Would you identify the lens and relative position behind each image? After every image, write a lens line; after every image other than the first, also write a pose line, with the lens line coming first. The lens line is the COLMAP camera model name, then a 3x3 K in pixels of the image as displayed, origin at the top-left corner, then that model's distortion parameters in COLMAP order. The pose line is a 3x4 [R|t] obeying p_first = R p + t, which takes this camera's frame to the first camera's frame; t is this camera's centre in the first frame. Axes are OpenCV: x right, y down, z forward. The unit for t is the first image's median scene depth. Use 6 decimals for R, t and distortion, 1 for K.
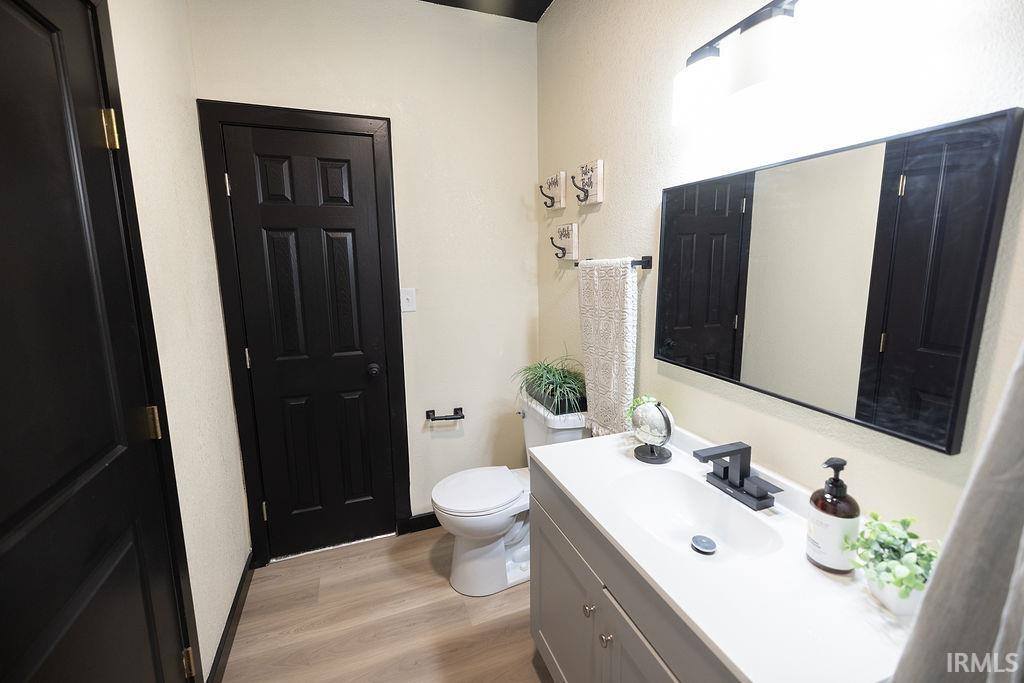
lens RADIAL K [[422.6, 0, 508.1], [0, 422.6, 334.6], [0, 0, 1]] dist [0.001815, -0.000143]
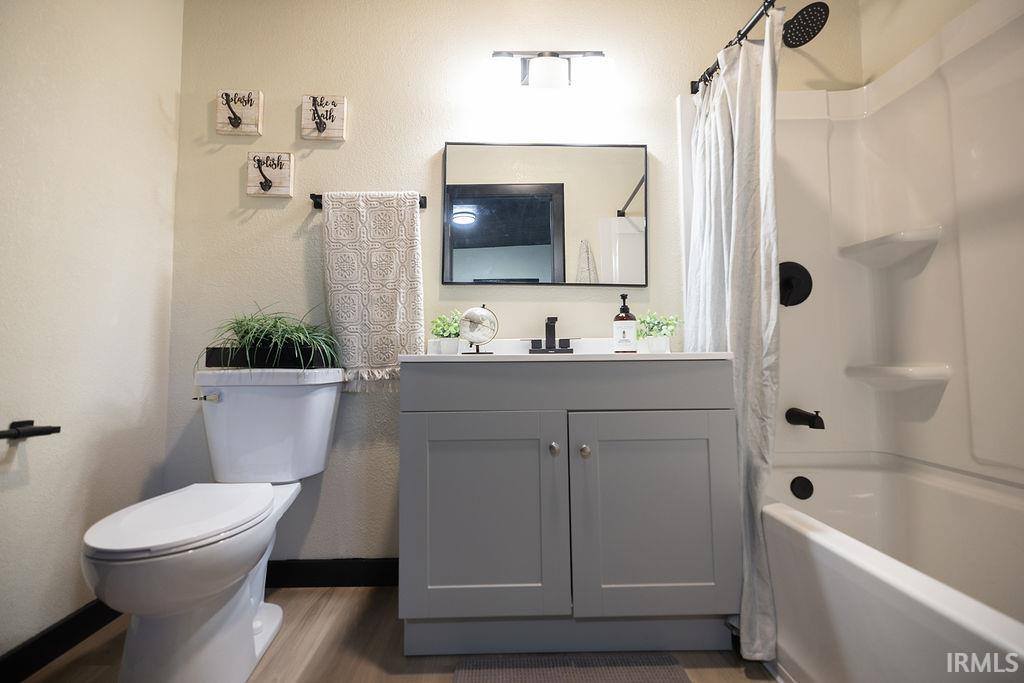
lens RADIAL K [[422.6, 0, 508.1], [0, 422.6, 334.6], [0, 0, 1]] dist [0.001815, -0.000143]
pose [[0.328433, 0.067165, 0.942136, -0.545937], [0.147839, 0.981519, -0.121510, 0.298803], [-0.932885, 0.179193, 0.312434, 0.443340]]
